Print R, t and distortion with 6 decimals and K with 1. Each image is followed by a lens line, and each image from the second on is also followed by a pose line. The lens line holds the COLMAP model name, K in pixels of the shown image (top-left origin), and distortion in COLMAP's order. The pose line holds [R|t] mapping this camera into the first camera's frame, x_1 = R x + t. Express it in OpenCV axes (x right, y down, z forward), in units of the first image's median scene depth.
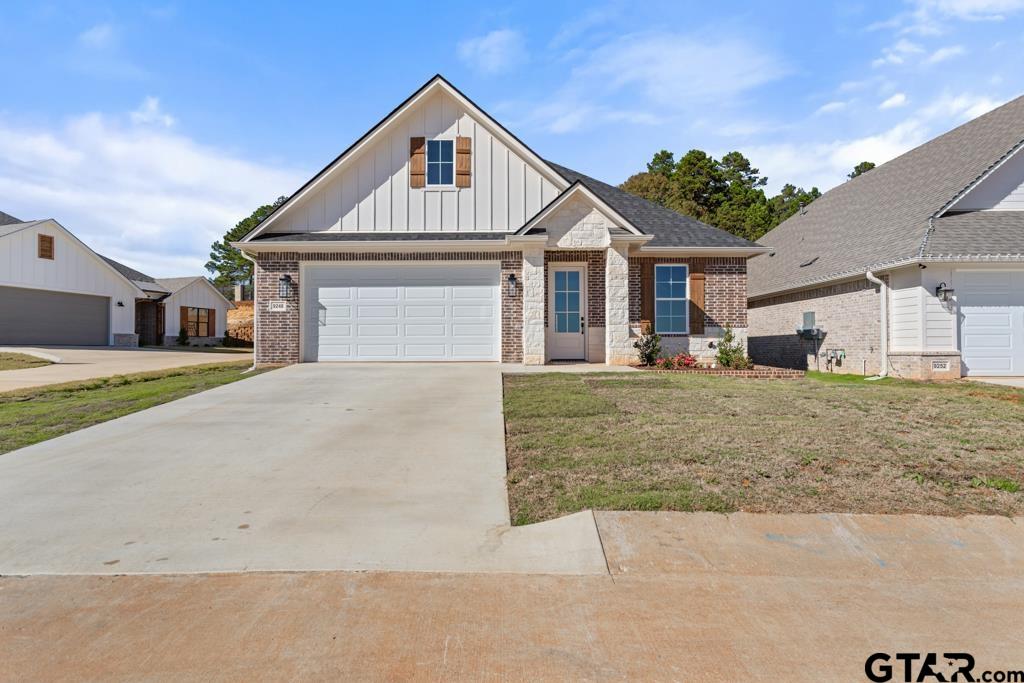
lens RADIAL K [[493.1, 0, 492.5], [0, 493.1, 343.7], [0, 0, 1]] dist [0.012261, 0.000232]
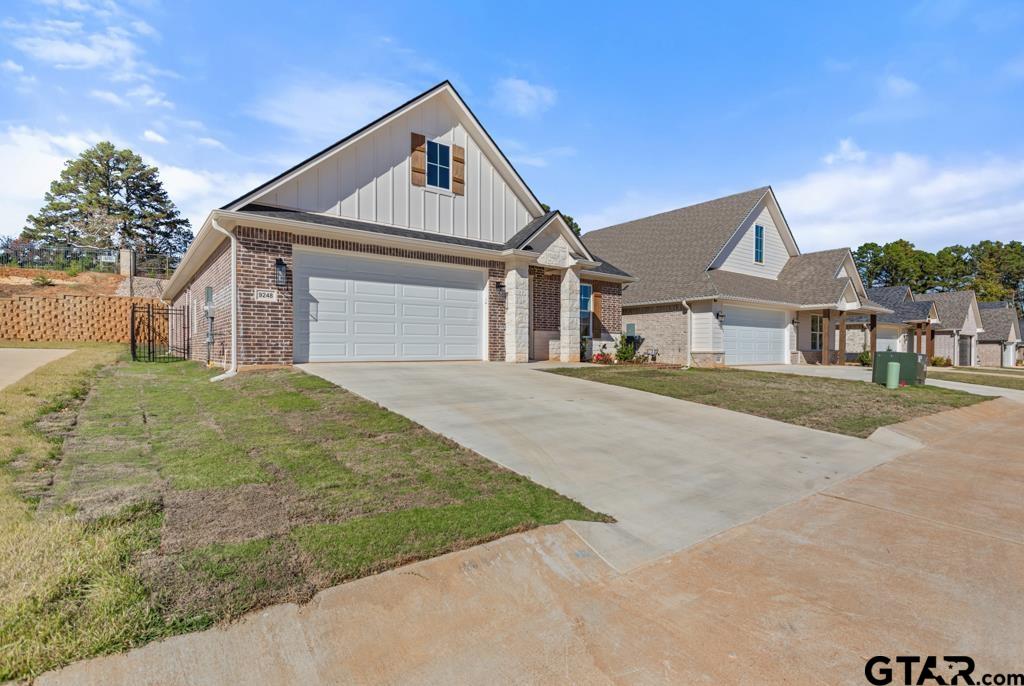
lens RADIAL K [[493.1, 0, 515.2], [0, 493.1, 349.8], [0, 0, 1]] dist [0.012261, 0.000232]
pose [[0.784870, 0.002818, 0.619654, -0.612755], [-0.016513, 0.999730, 0.016370, -0.005715], [-0.619440, -0.023081, 0.784705, 0.093948]]
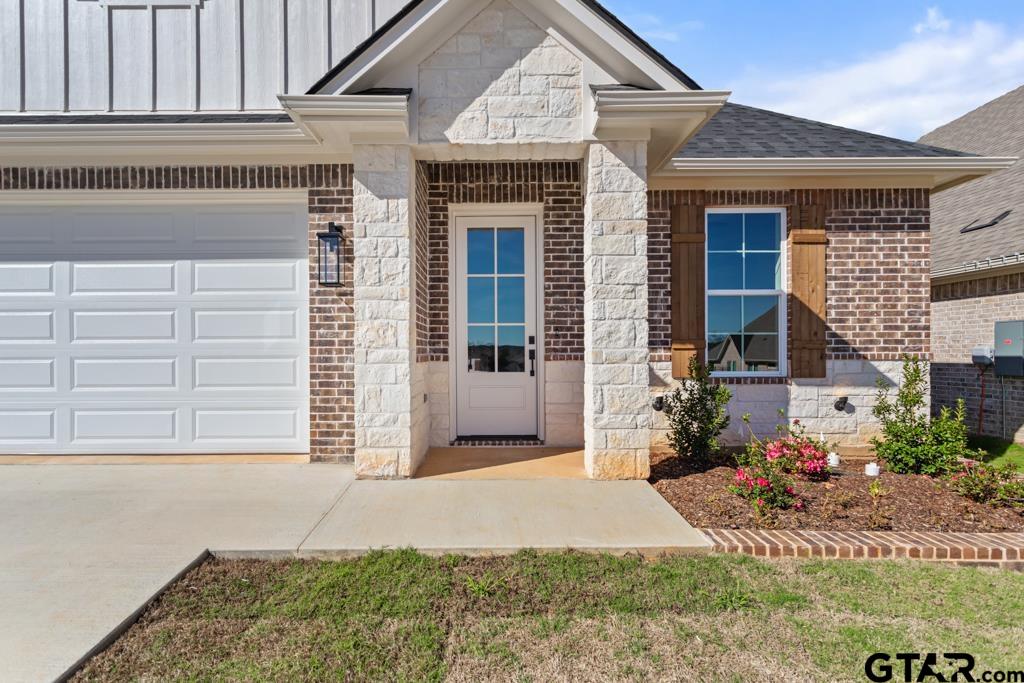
lens RADIAL K [[493.1, 0, 482.1], [0, 493.1, 353.4], [0, 0, 1]] dist [0.012261, 0.000232]
pose [[0.999995, -0.003130, -0.000439, 0.149018], [0.003136, 0.999852, 0.016941, -0.048968], [0.000385, -0.016942, 0.999856, 0.613865]]
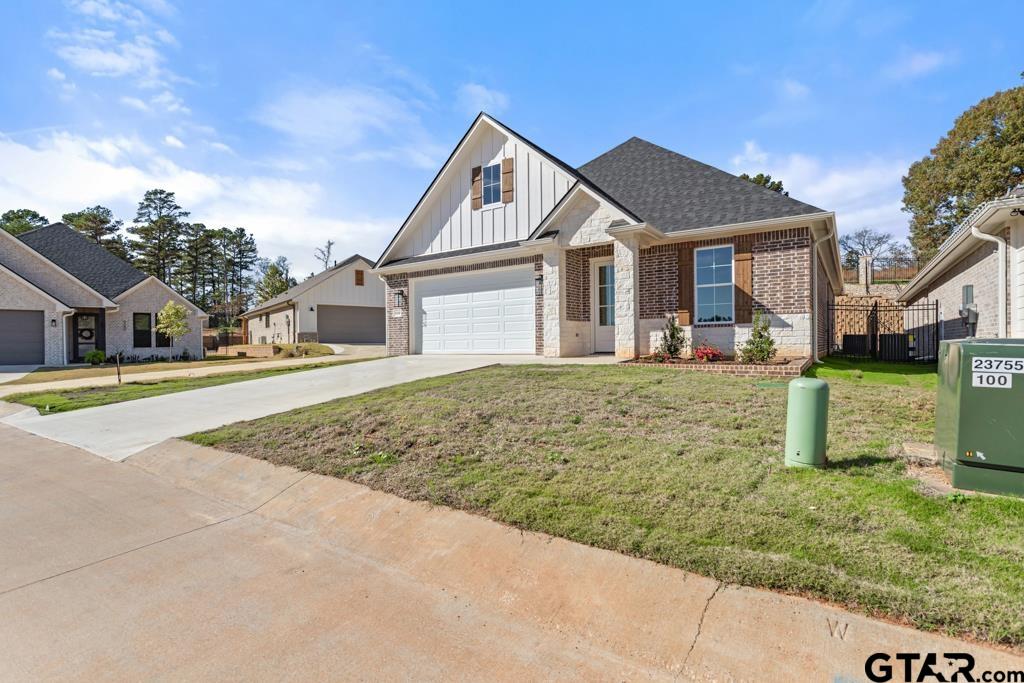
lens RADIAL K [[493.1, 0, 513.6], [0, 493.1, 347.3], [0, 0, 1]] dist [0.012261, 0.000232]
pose [[0.824808, -0.006034, -0.565381, 0.599990], [0.018416, 0.999699, 0.016197, 0.001889], [0.565113, -0.023771, 0.824671, 0.050560]]
